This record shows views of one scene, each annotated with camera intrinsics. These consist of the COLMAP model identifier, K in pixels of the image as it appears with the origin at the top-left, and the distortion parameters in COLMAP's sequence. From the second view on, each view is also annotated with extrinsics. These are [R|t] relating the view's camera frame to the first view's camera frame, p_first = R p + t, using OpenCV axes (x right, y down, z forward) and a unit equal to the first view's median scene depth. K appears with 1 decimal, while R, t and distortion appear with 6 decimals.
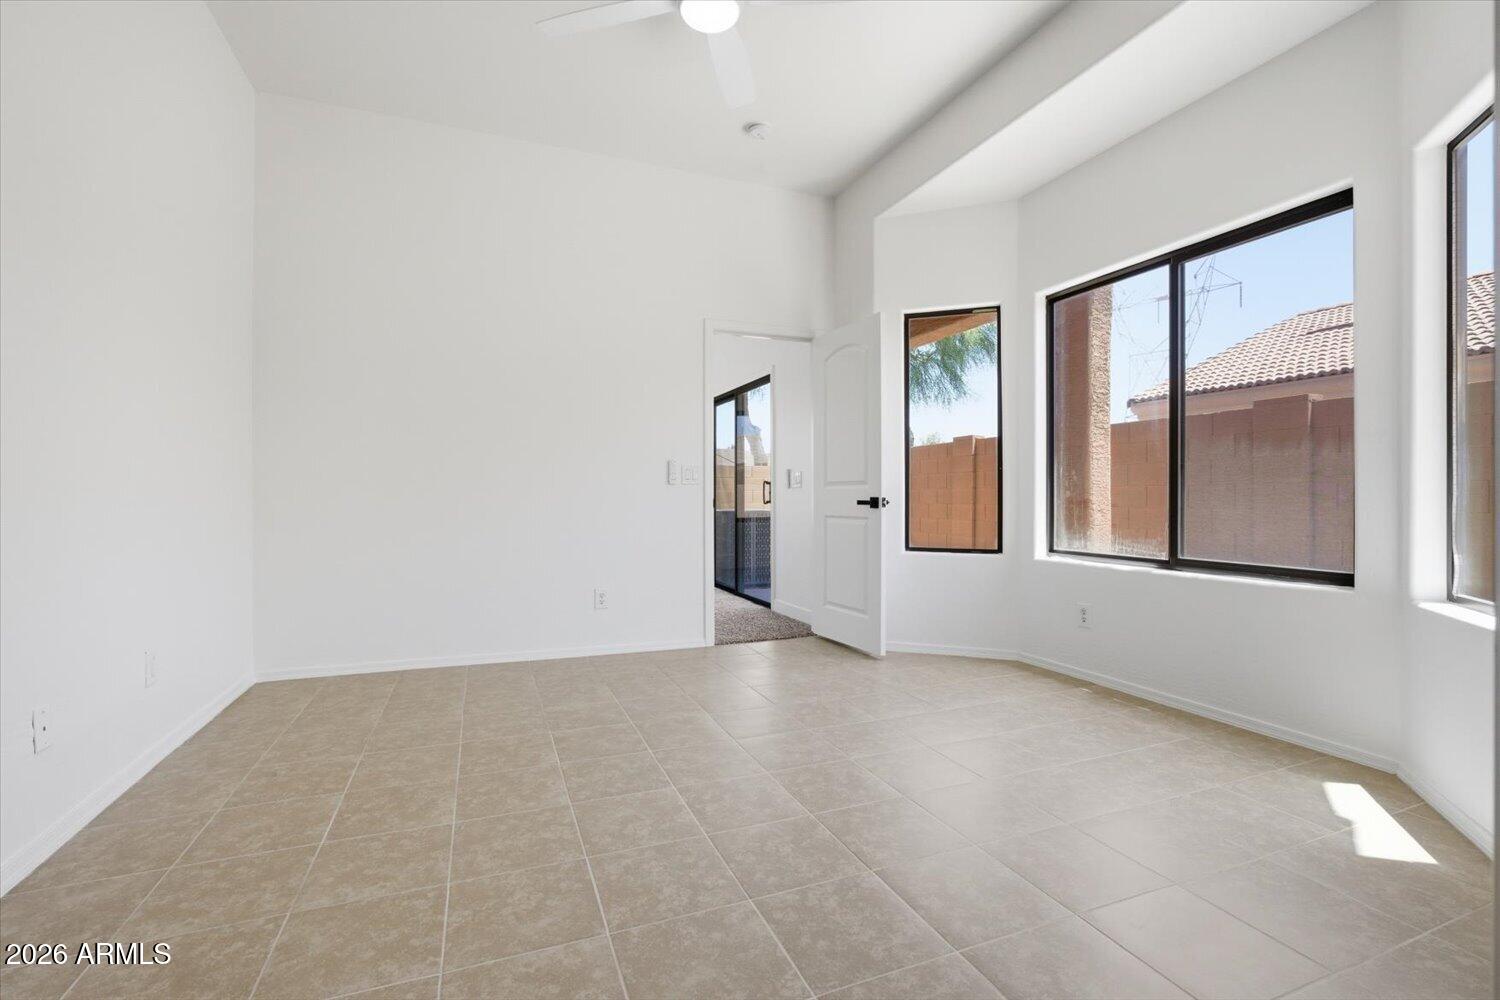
lens RADIAL K [[672.0, 0, 745.2], [0, 672.0, 495.4], [0, 0, 1]] dist [-0.011485, -0.000017]
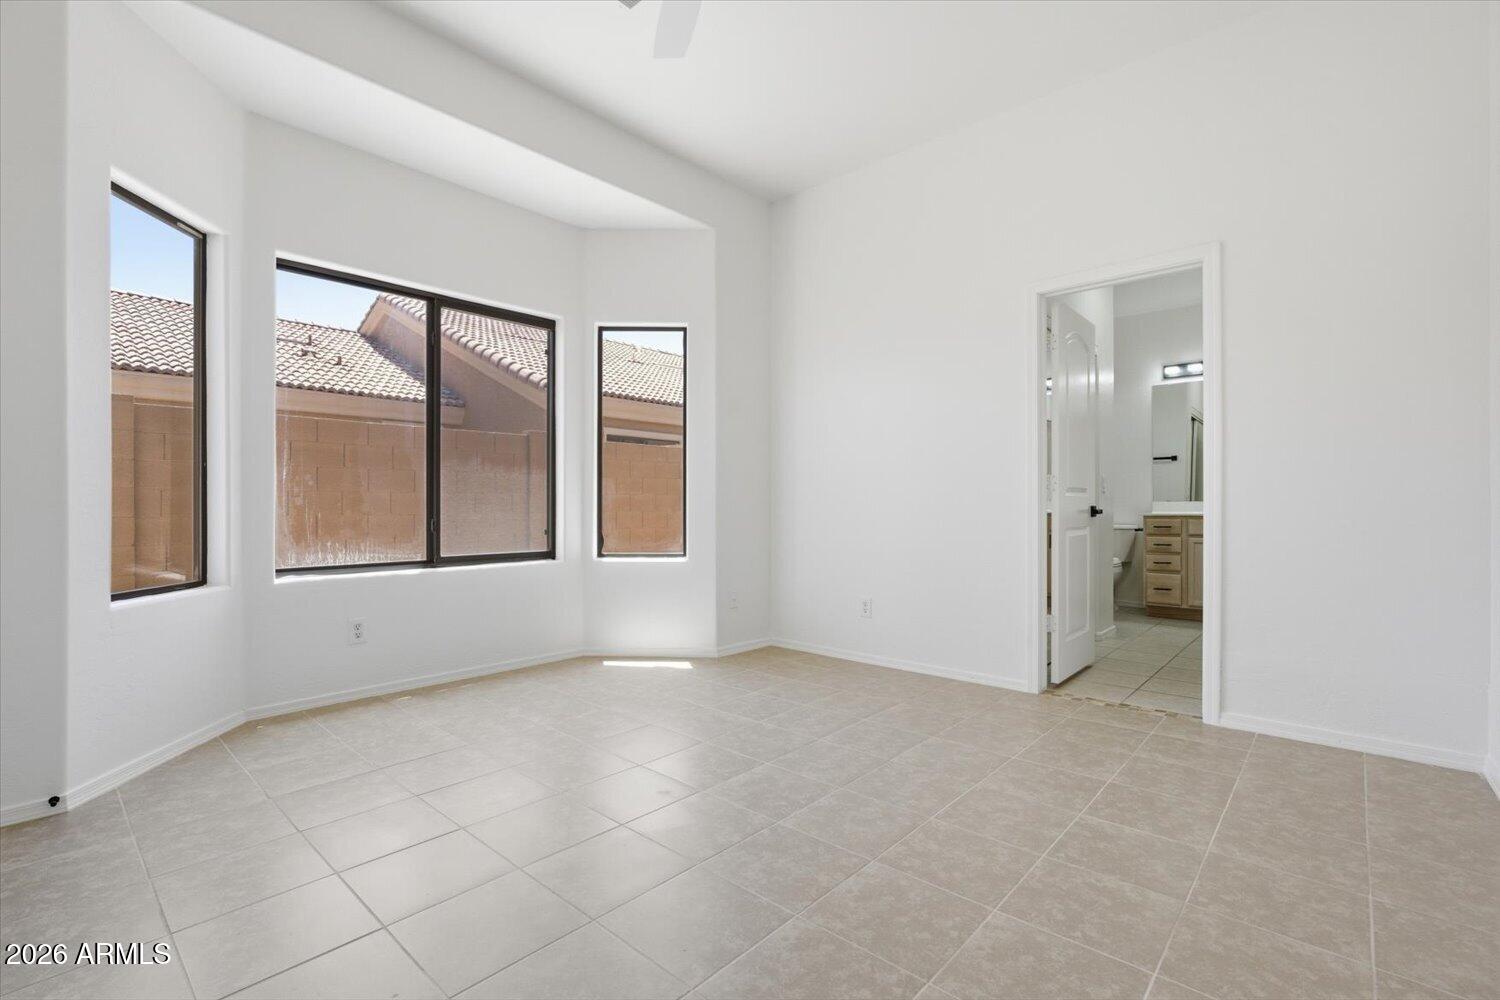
lens RADIAL K [[672.0, 0, 754.7], [0, 672.0, 506.2], [0, 0, 1]] dist [-0.011485, -0.000017]
pose [[-0.451845, -0.004178, 0.892086, -1.028238], [-0.005497, 0.999983, 0.001899, -0.000958], [-0.892079, -0.004046, -0.451861, 1.633156]]
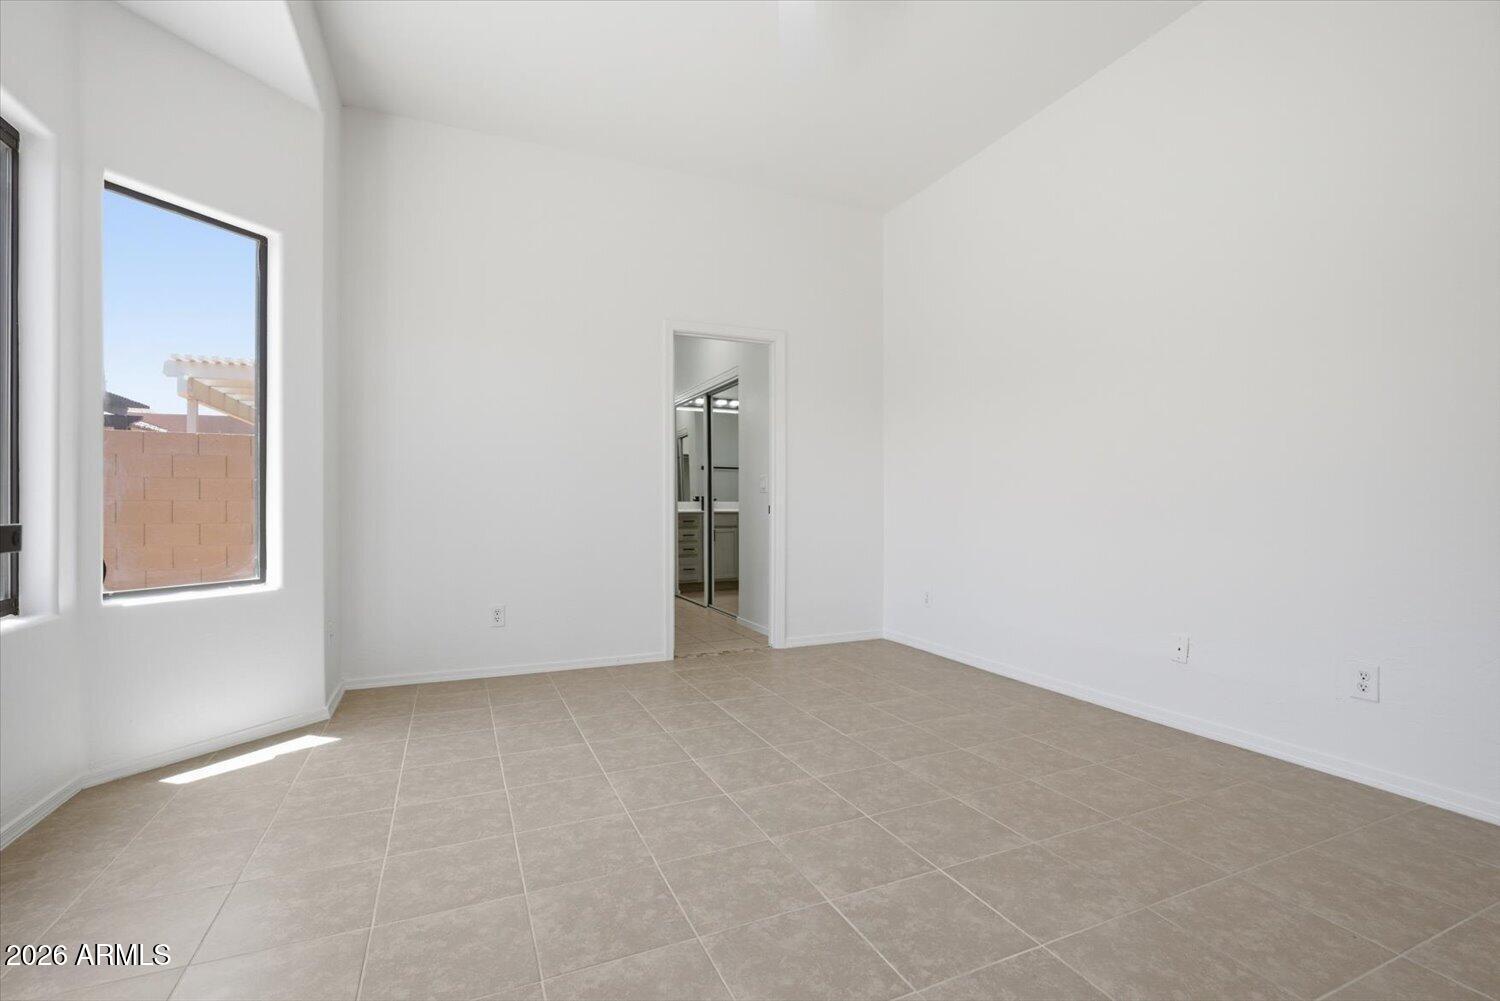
lens RADIAL K [[672.0, 0, 751.4], [0, 672.0, 503.6], [0, 0, 1]] dist [-0.011485, -0.000017]
pose [[-0.999078, 0.000550, -0.042934, 0.044473], [0.000852, 0.999975, -0.007020, 0.008772], [0.042929, -0.007050, -0.999053, 2.326968]]
